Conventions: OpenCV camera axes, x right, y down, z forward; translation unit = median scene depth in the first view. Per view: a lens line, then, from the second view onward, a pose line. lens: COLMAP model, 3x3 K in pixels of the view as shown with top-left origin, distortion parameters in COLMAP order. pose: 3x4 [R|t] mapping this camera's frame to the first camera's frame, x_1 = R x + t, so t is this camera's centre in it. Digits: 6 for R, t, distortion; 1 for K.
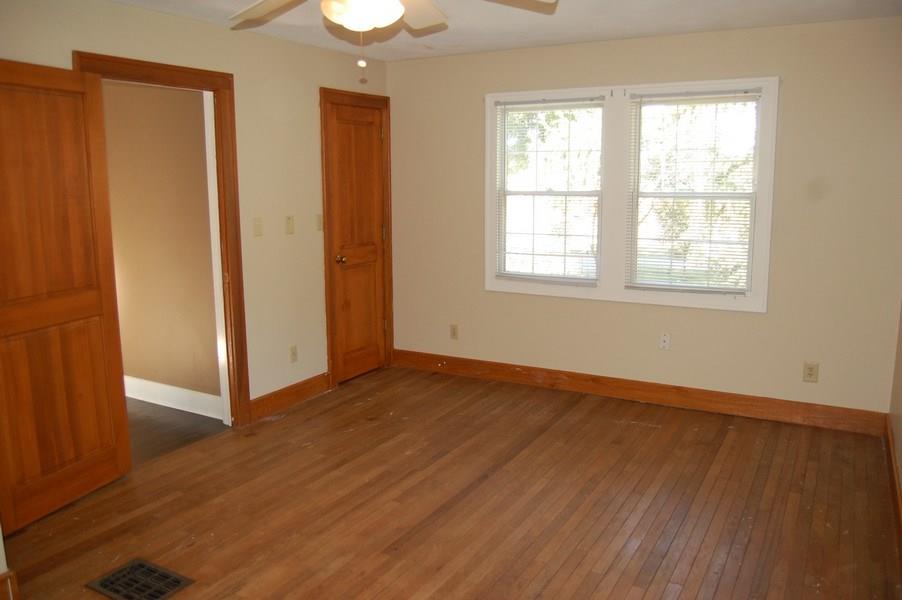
lens RADIAL K [[705.9, 0, 451.0], [0, 705.9, 300.0], [0, 0, 1]] dist [-0.068740, 0.006868]
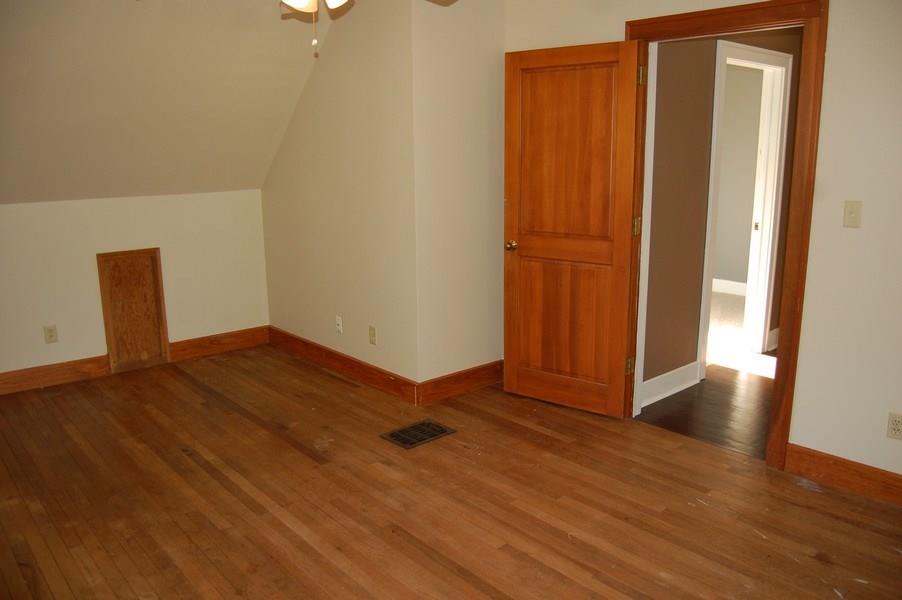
lens RADIAL K [[705.9, 0, 451.0], [0, 705.9, 300.0], [0, 0, 1]] dist [-0.068740, 0.006868]
pose [[-0.324457, 0.208770, -0.922574, 0.654814], [-0.146509, 0.952477, 0.267062, -0.198557], [0.934485, 0.221815, -0.278451, 1.153551]]
